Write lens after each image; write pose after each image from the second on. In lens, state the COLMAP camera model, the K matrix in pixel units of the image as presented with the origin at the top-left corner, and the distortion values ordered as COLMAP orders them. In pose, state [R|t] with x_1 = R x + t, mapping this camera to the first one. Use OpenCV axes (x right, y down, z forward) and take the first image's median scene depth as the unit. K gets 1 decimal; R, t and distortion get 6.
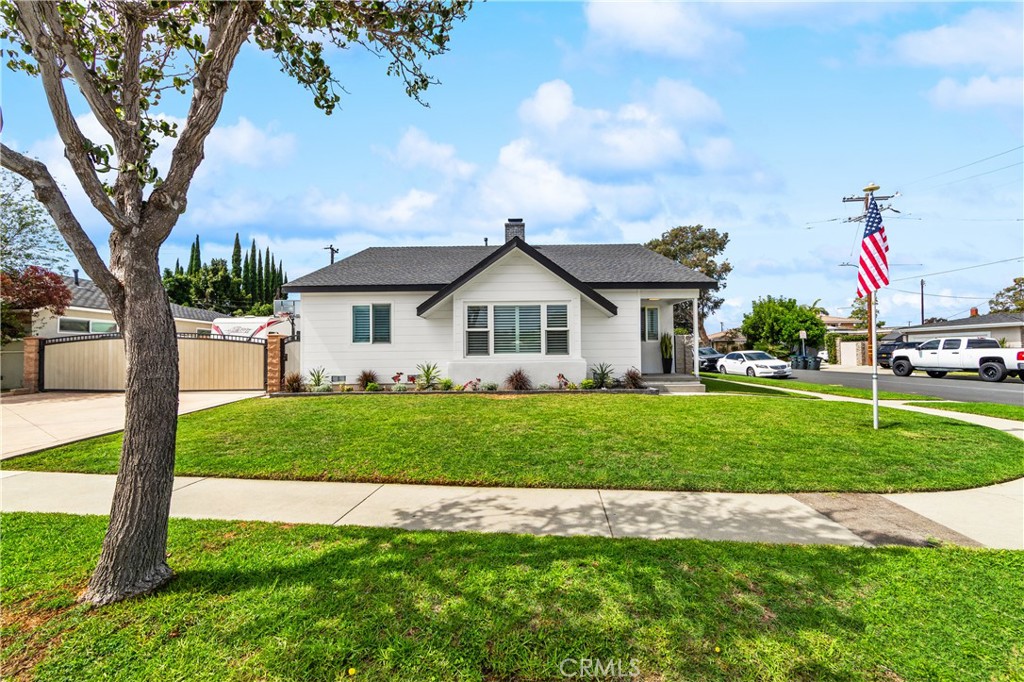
lens RADIAL K [[413.3, 0, 506.9], [0, 413.3, 343.4], [0, 0, 1]] dist [-0.000398, 0.000063]
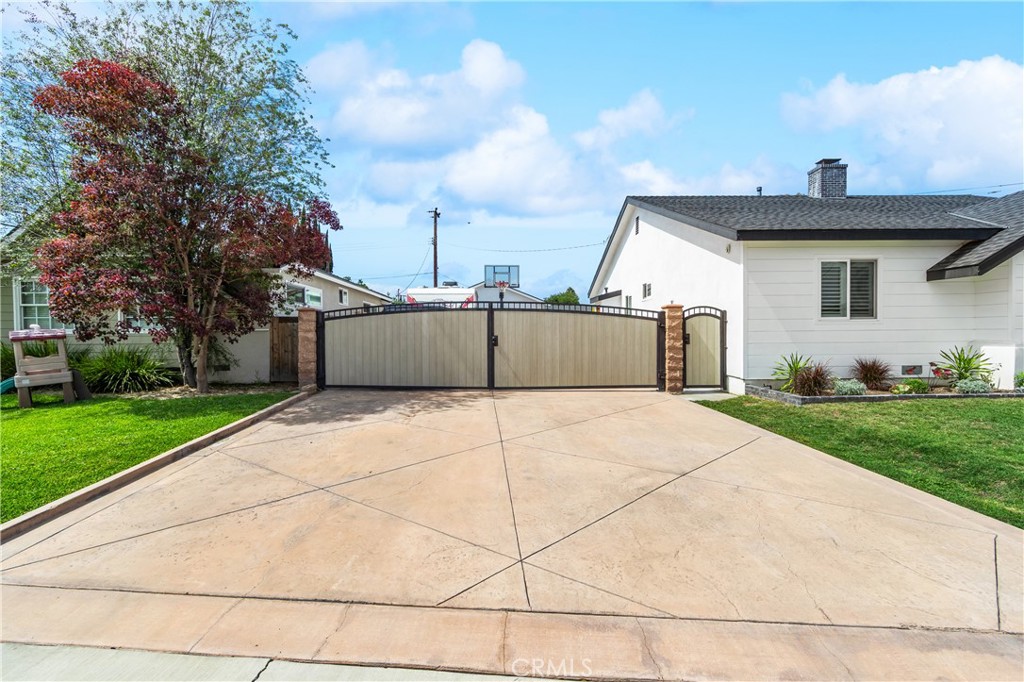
lens RADIAL K [[413.3, 0, 506.9], [0, 413.3, 343.4], [0, 0, 1]] dist [-0.000398, 0.000063]
pose [[0.999704, 0.001077, 0.024294, -0.896433], [-0.002291, 0.998747, 0.050001, 0.008061], [-0.024210, -0.050042, 0.998454, 0.342713]]
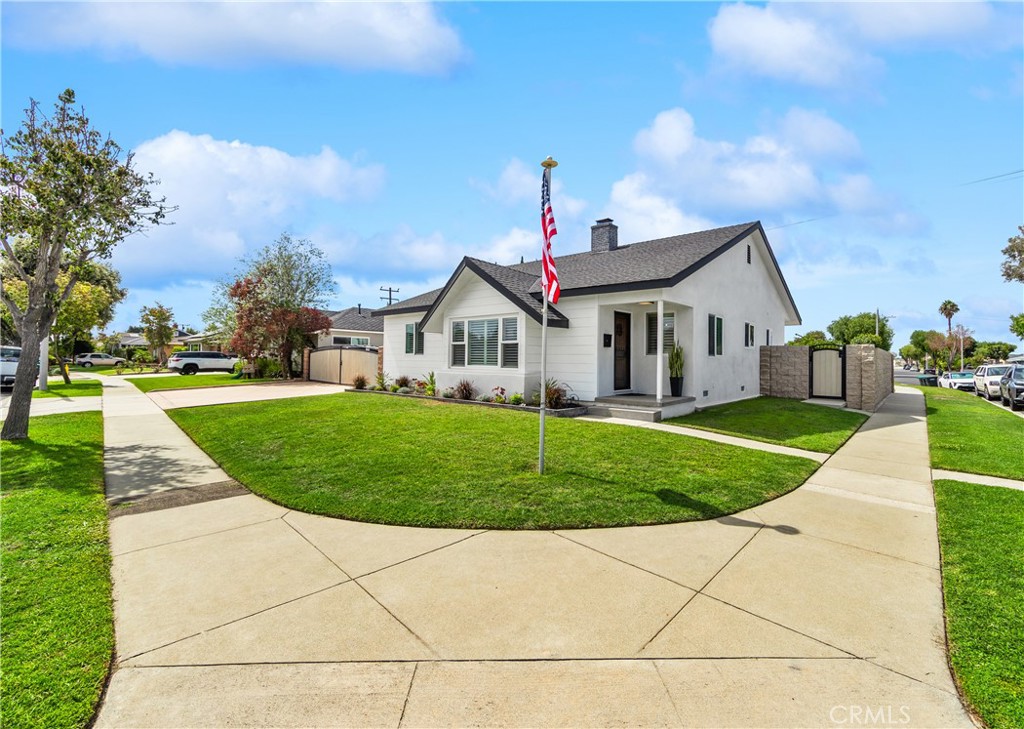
lens RADIAL K [[456.2, 0, 531.0], [0, 456.2, 362.1], [0, 0, 1]] dist [0.000790, 0.000173]
pose [[0.758516, 0.022266, -0.651274, 0.840090], [-0.007282, 0.999643, 0.025695, -0.014418], [0.651614, -0.014748, 0.758407, 0.182464]]
